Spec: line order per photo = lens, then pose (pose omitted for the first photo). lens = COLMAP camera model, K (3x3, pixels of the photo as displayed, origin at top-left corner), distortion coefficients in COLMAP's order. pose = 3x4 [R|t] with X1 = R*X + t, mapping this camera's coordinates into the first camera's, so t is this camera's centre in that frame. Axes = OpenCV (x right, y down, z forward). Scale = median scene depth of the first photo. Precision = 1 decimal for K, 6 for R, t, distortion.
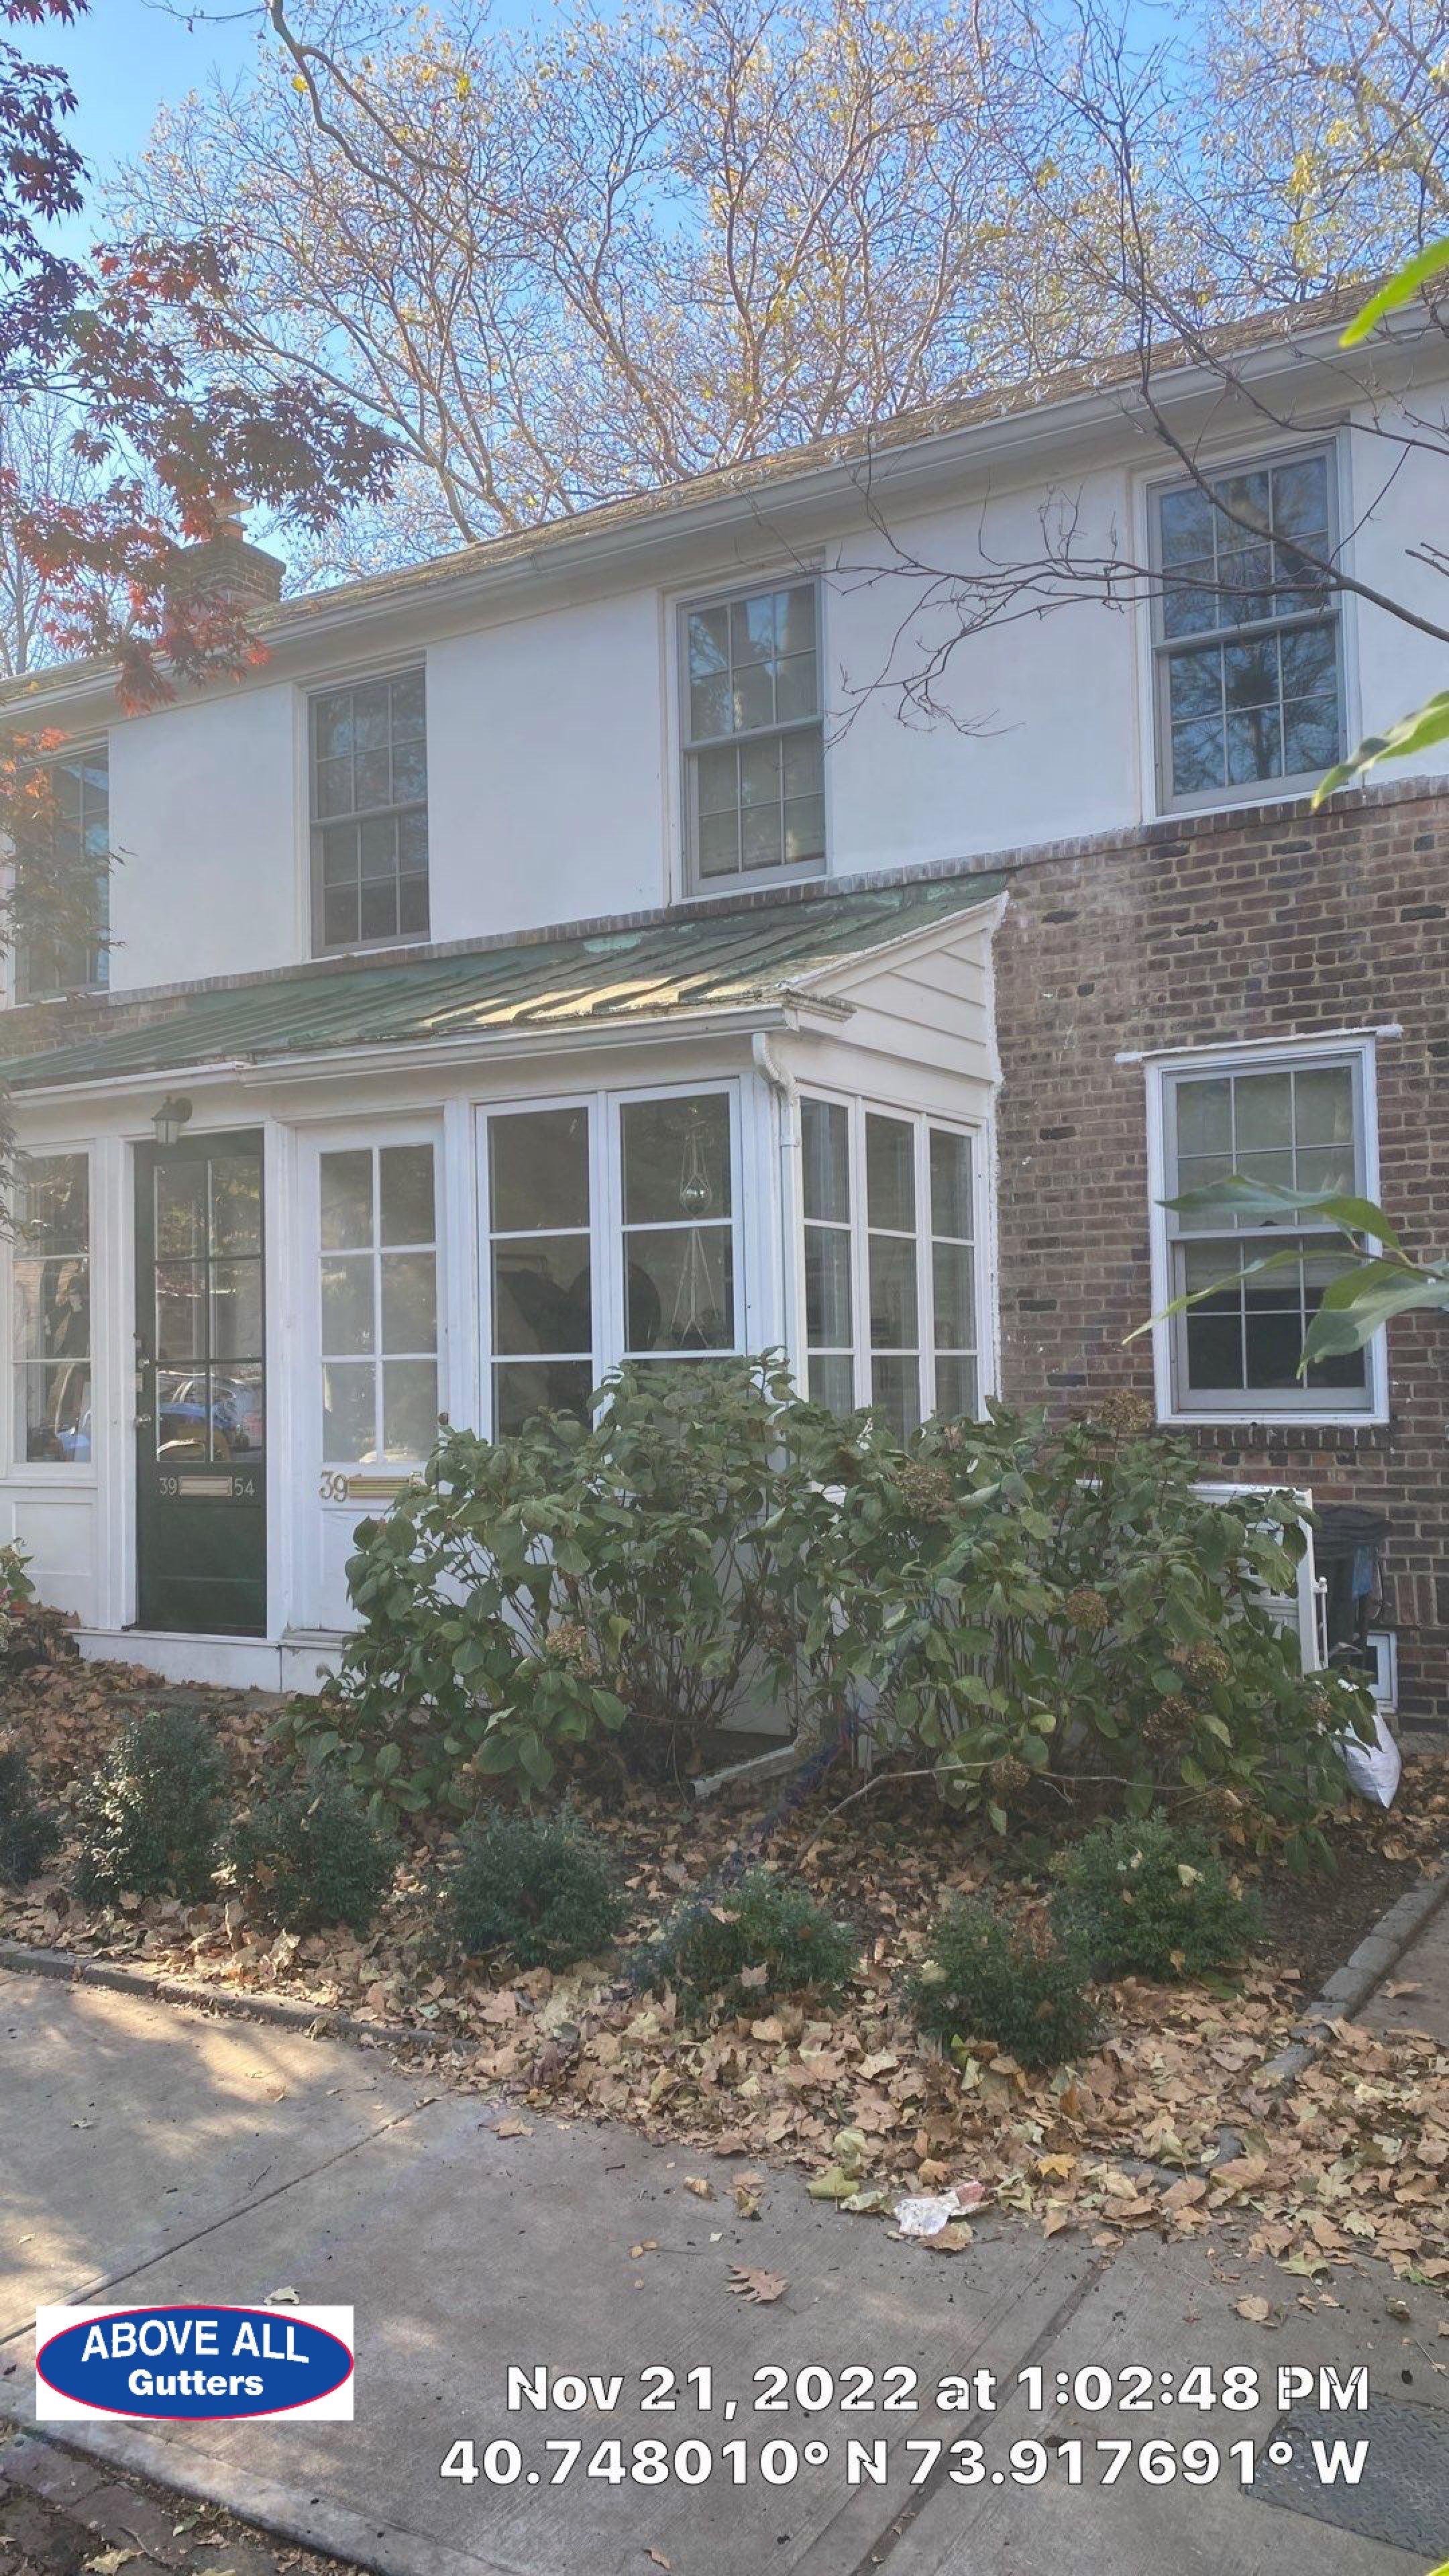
lens RADIAL K [[1914.7, 0, 719.2], [0, 1914.7, 1284.6], [0, 0, 1]] dist [-0.005127, 0.016456]
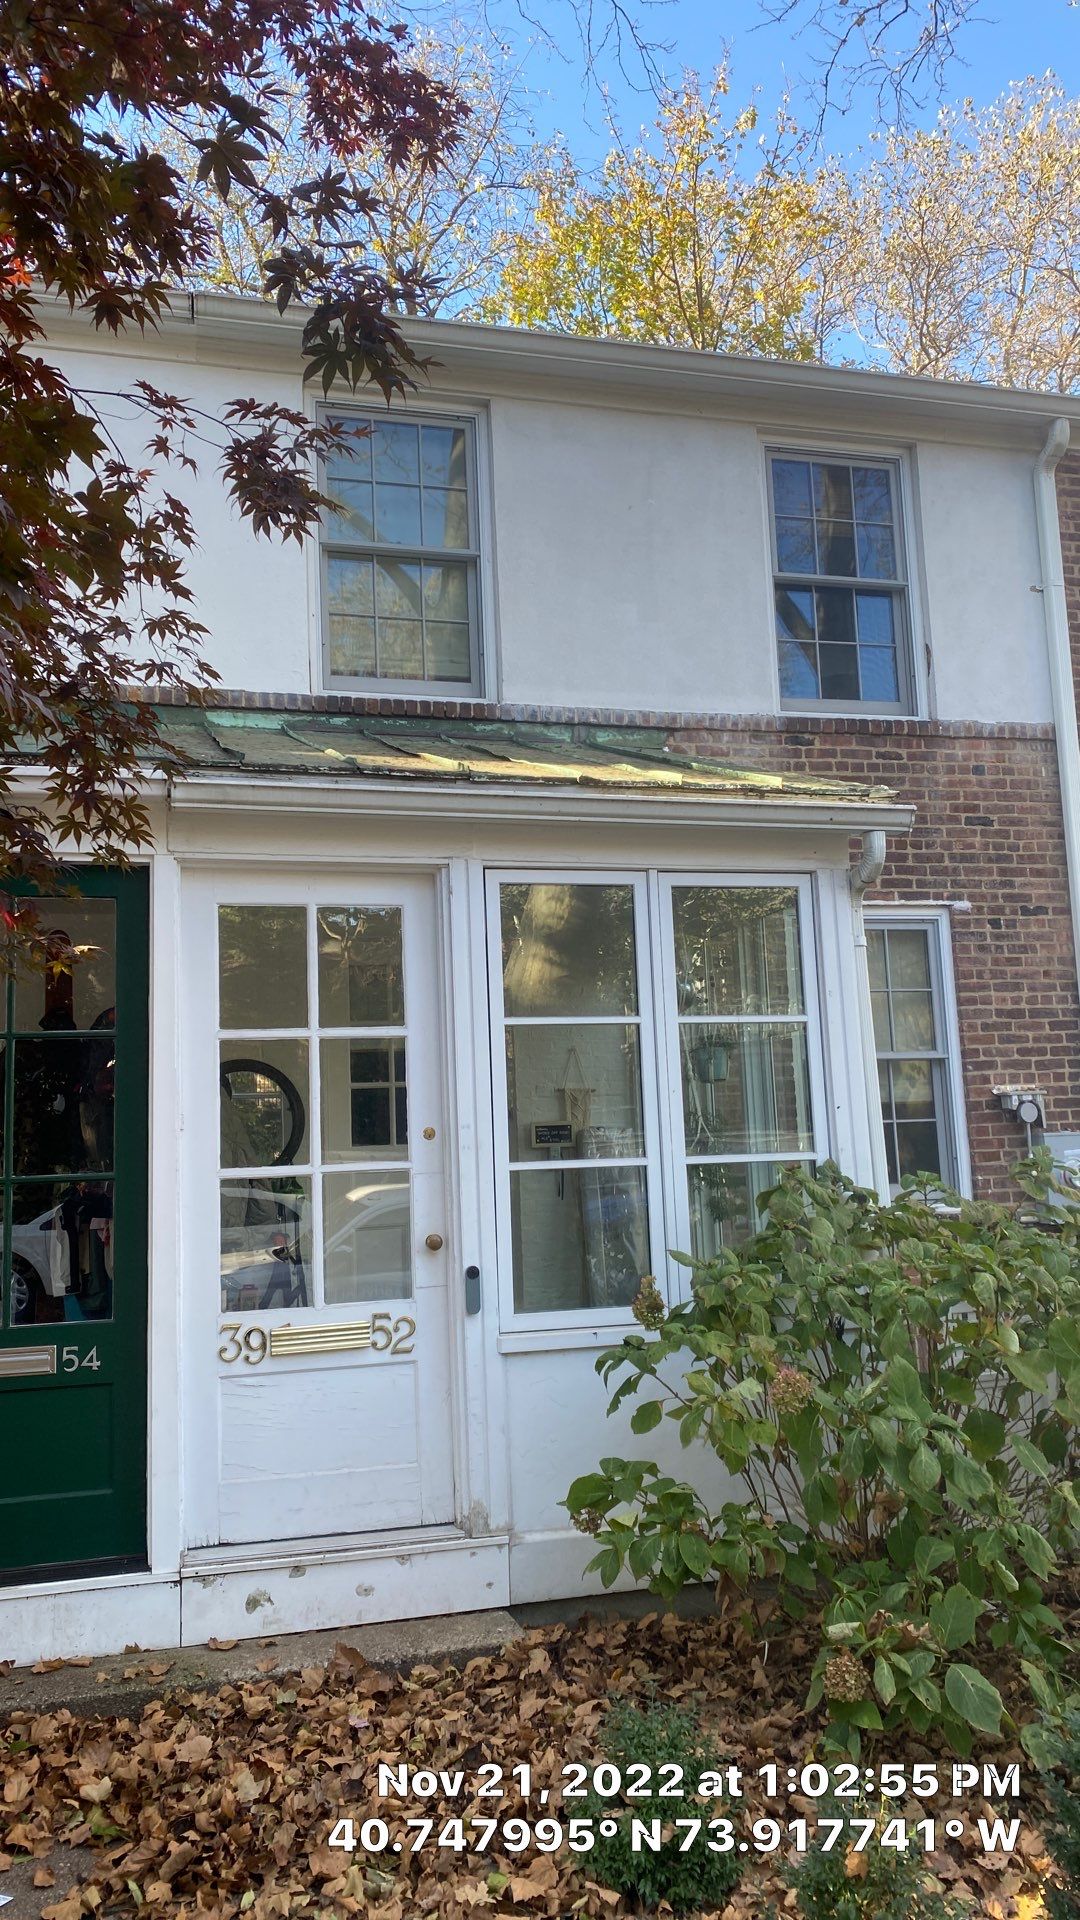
lens RADIAL K [[1427.1, 0, 534.7], [0, 1427.1, 955.5], [0, 0, 1]] dist [-0.005127, 0.016456]
pose [[0.709774, 0.090621, 0.698576, -0.523351], [-0.008602, 0.992732, -0.120039, 0.020373], [-0.704377, 0.079192, 0.705395, 0.507754]]
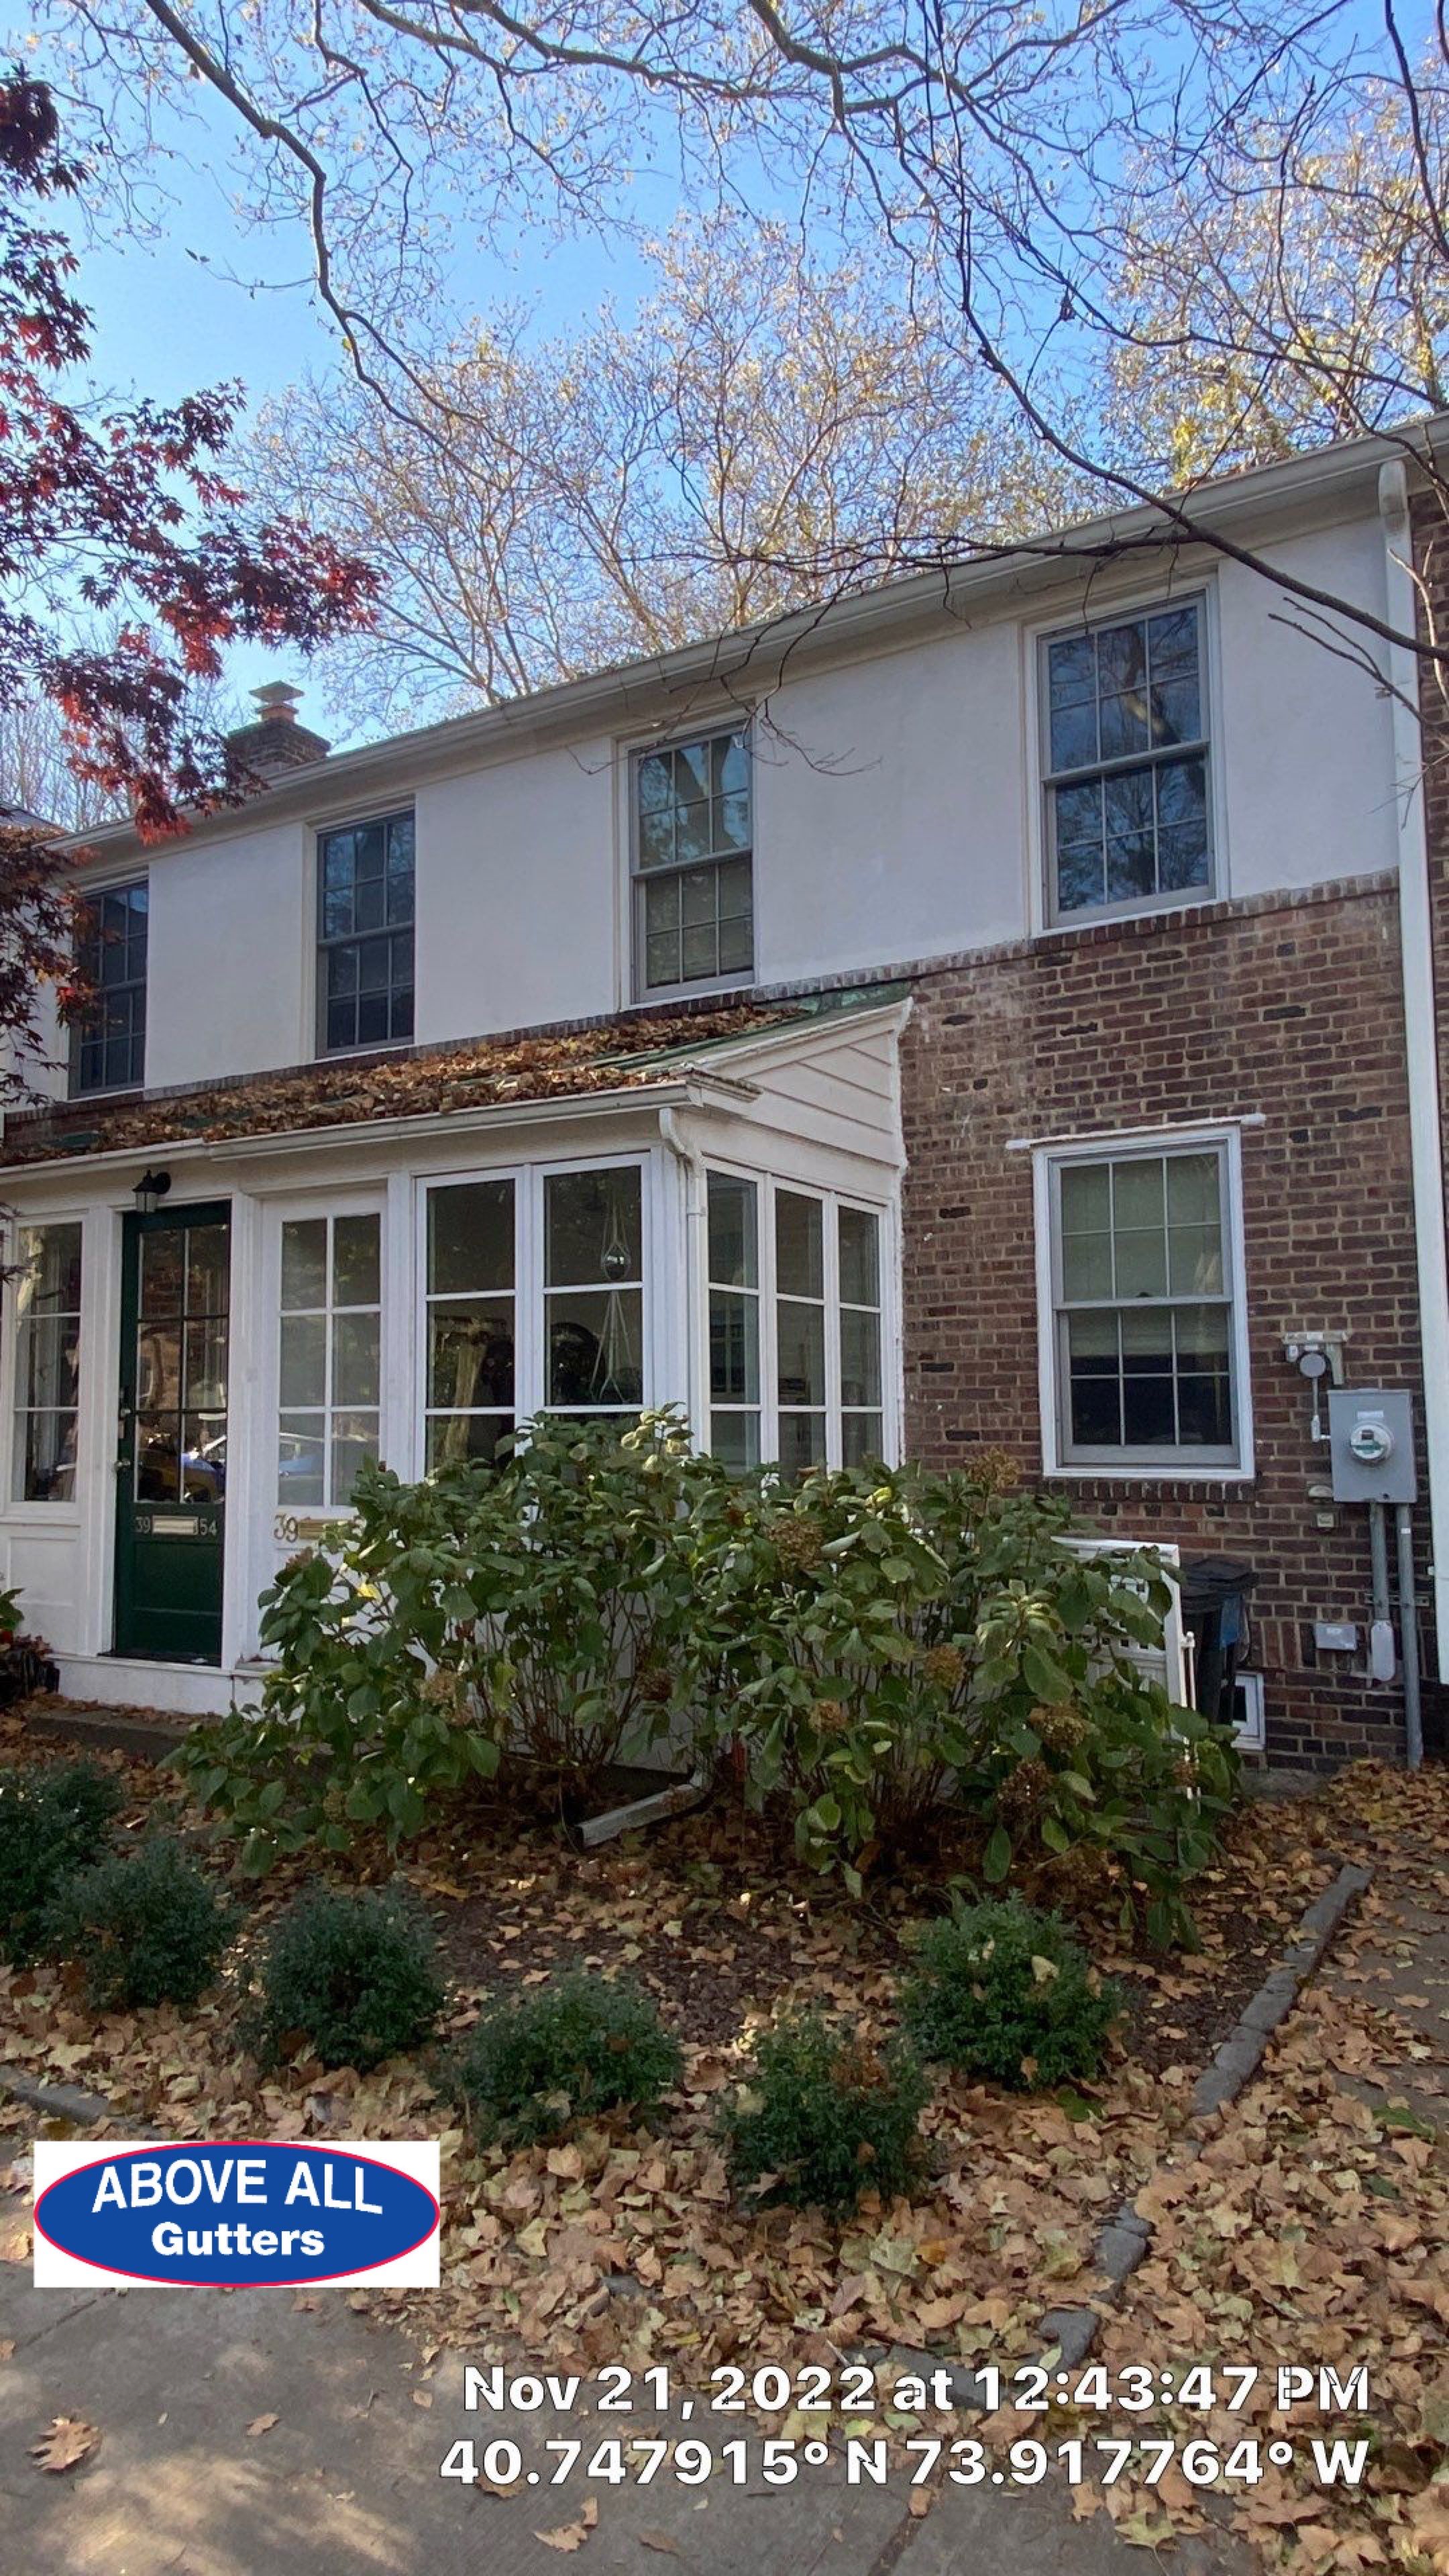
lens RADIAL K [[1508.8, 0, 731.0], [0, 1508.8, 1289.7], [0, 0, 1]] dist [0.027812, -0.005544]
pose [[0.999944, 0.010279, 0.002328, 0.048269], [-0.010172, 0.999049, -0.042389, 0.004627], [-0.002761, 0.042363, 0.999098, 0.133757]]
